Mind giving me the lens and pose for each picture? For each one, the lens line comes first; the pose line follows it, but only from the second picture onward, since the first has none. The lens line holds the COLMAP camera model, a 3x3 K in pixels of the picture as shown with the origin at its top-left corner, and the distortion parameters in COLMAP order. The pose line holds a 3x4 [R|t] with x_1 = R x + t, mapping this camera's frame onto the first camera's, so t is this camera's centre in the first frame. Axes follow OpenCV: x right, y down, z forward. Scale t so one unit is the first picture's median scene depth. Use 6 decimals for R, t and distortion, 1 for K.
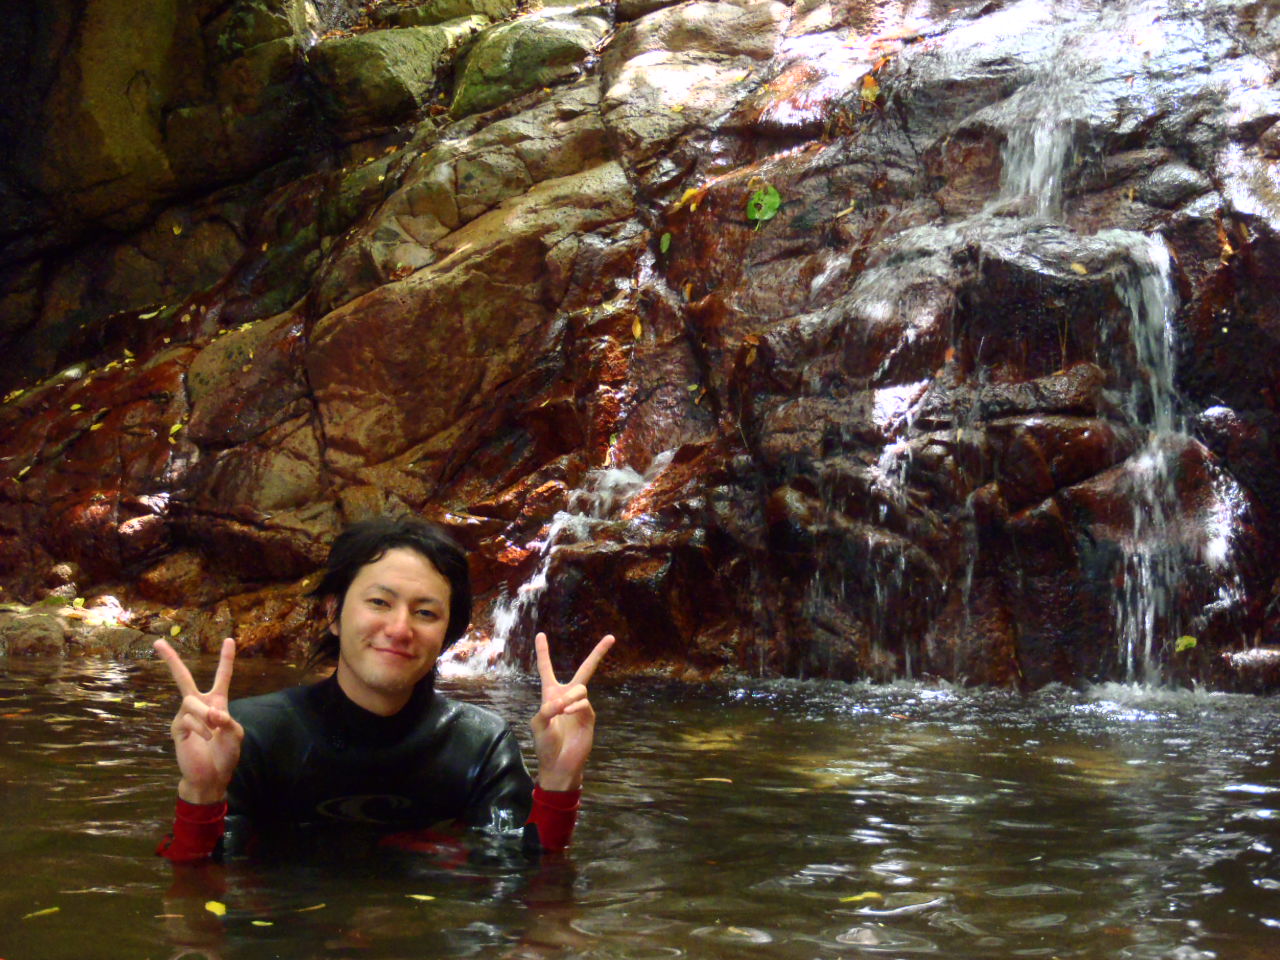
lens RADIAL K [[2059.1, 0, 635.1], [0, 2059.1, 483.0], [0, 0, 1]] dist [0.009987, 0.000000]
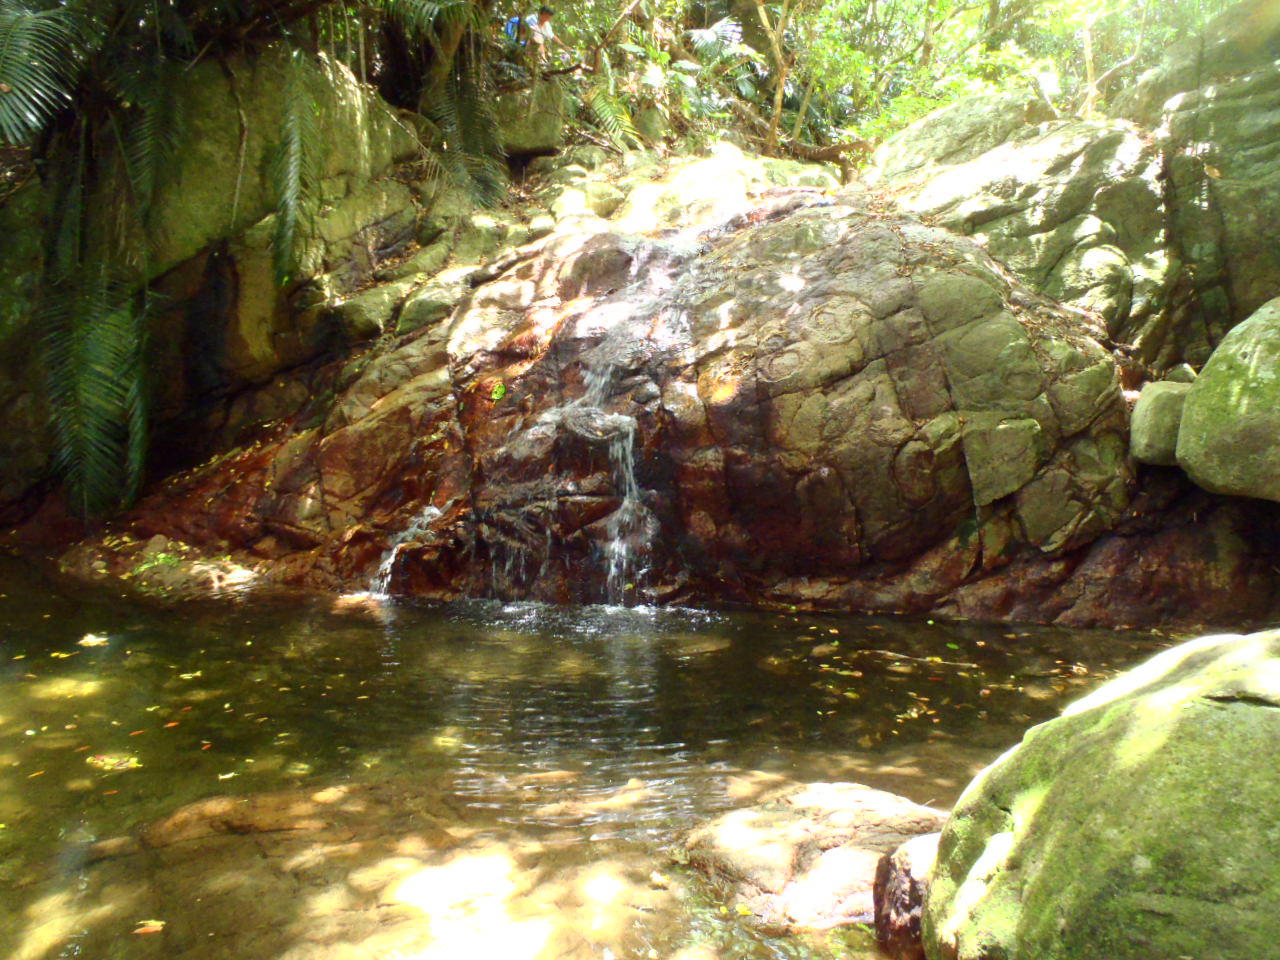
lens RADIAL K [[1064.7, 0, 645.6], [0, 1064.7, 475.0], [0, 0, 1]] dist [-0.037171, 0.023133]
pose [[0.999807, -0.014644, -0.013072, 0.256126], [0.015872, 0.994919, 0.099420, -0.162063], [0.011549, -0.099608, 0.994960, -0.268049]]
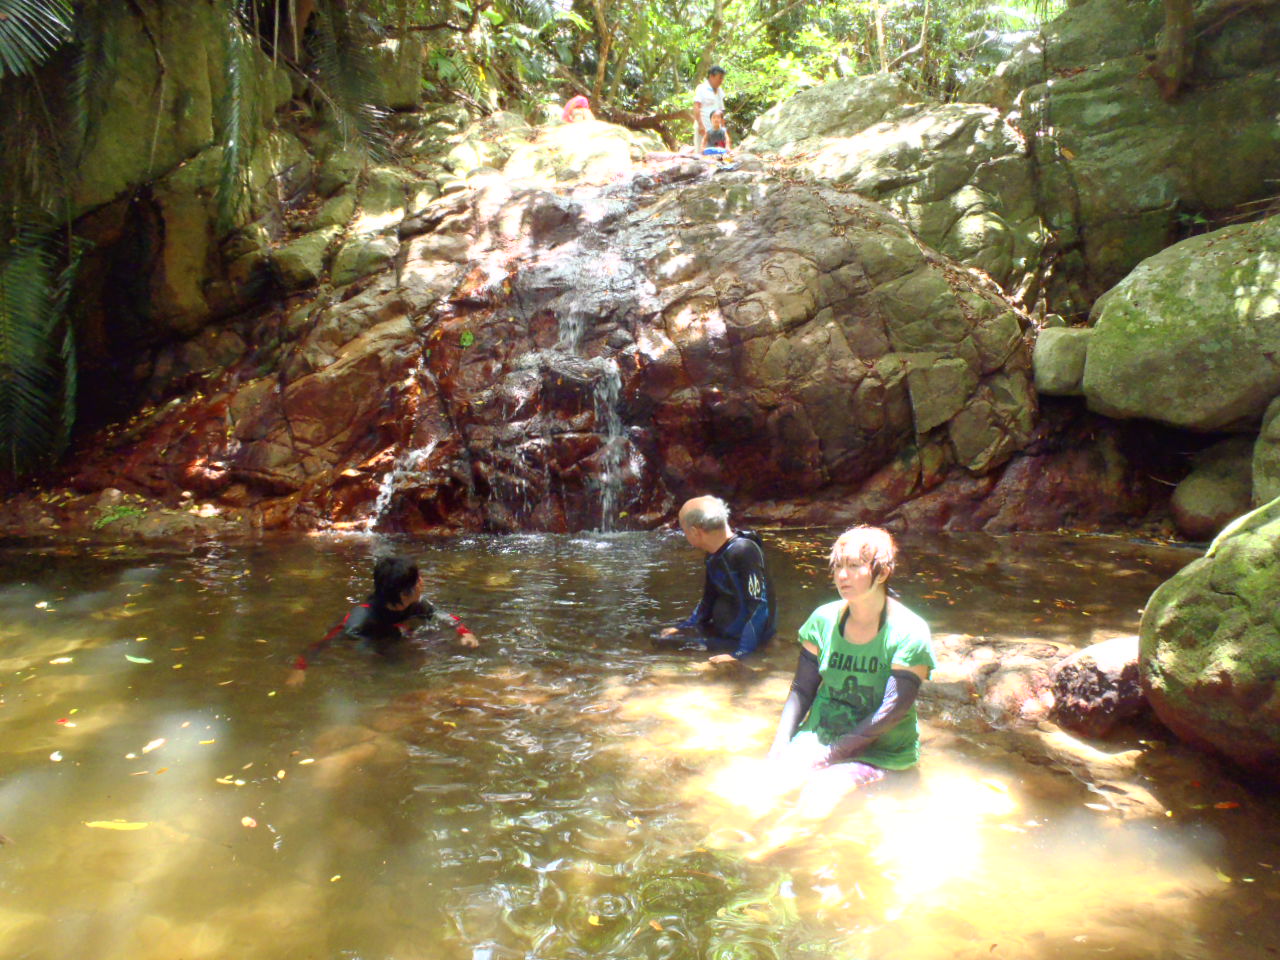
lens RADIAL K [[1064.7, 0, 640.3], [0, 1064.7, 477.7], [0, 0, 1]] dist [-0.037171, 0.023133]
pose [[0.974813, -0.045333, 0.218369, -0.023796], [0.015667, 0.990624, 0.135713, -0.142389], [-0.222474, -0.128873, 0.966383, -0.350511]]
